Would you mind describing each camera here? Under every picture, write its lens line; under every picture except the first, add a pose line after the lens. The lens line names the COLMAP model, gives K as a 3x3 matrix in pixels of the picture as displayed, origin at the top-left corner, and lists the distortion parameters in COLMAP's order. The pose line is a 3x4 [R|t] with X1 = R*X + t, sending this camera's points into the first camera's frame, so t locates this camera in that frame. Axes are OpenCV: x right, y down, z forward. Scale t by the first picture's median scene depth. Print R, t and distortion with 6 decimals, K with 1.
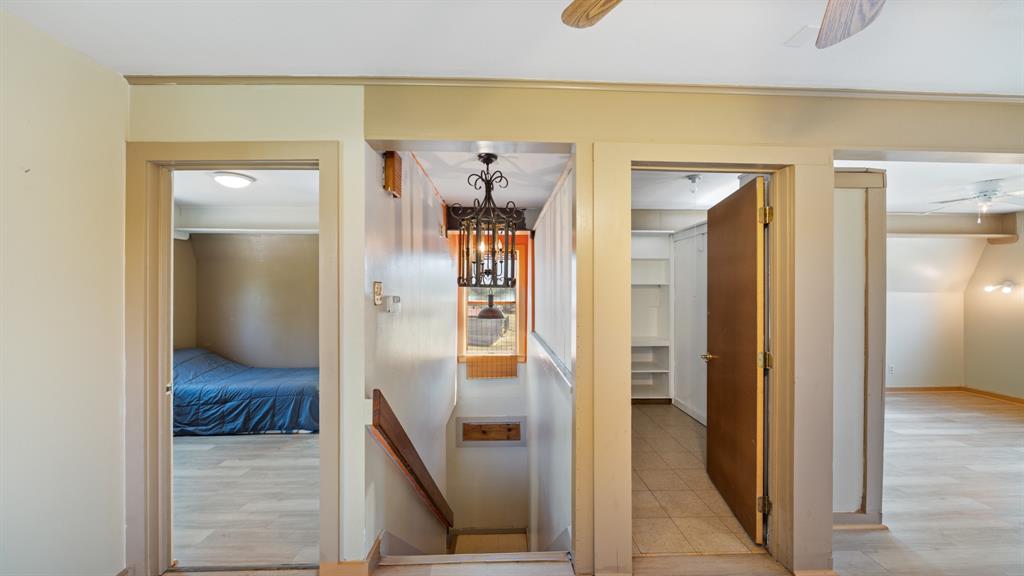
lens RADIAL K [[353.5, 0, 518.1], [0, 353.5, 293.9], [0, 0, 1]] dist [-0.006575, 0.000741]
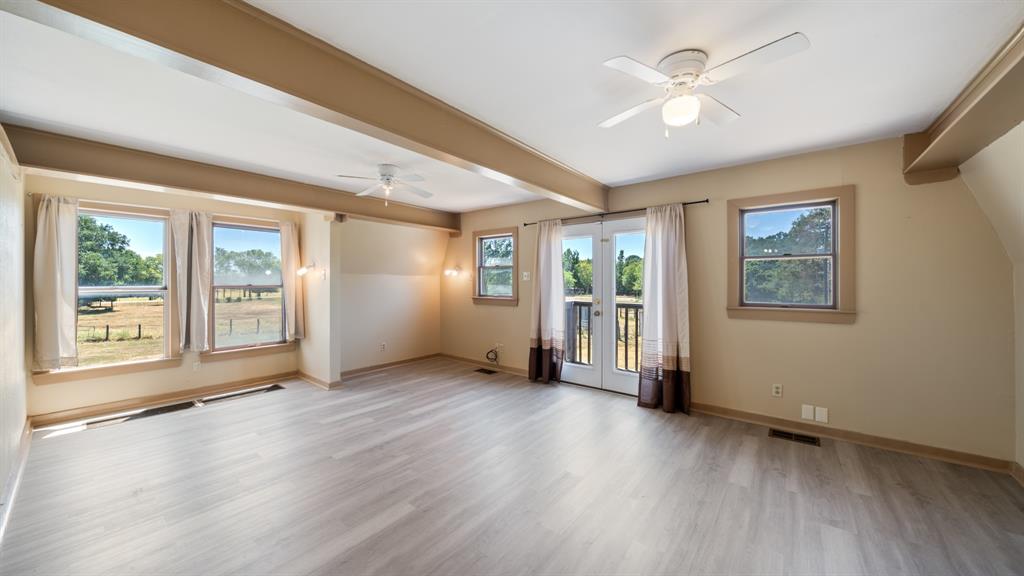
lens RADIAL K [[353.5, 0, 504.2], [0, 353.5, 282.3], [0, 0, 1]] dist [-0.006575, 0.000741]
pose [[0.668242, 0.000267, 0.743944, 0.668908], [0.001517, 0.999997, -0.001721, 0.027231], [-0.743942, 0.002278, 0.668240, 0.022605]]
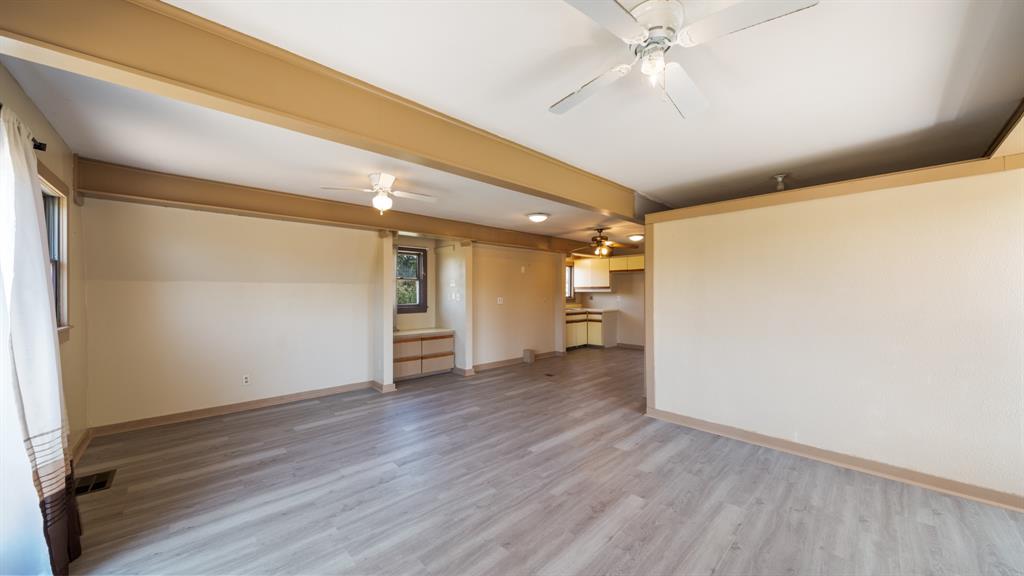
lens RADIAL K [[353.5, 0, 504.1], [0, 353.5, 290.2], [0, 0, 1]] dist [-0.006575, 0.000741]
pose [[-0.766735, -0.001596, -0.641962, 1.530170], [0.001856, 0.999987, -0.004703, 0.021912], [0.641962, -0.004798, -0.766722, 1.062281]]
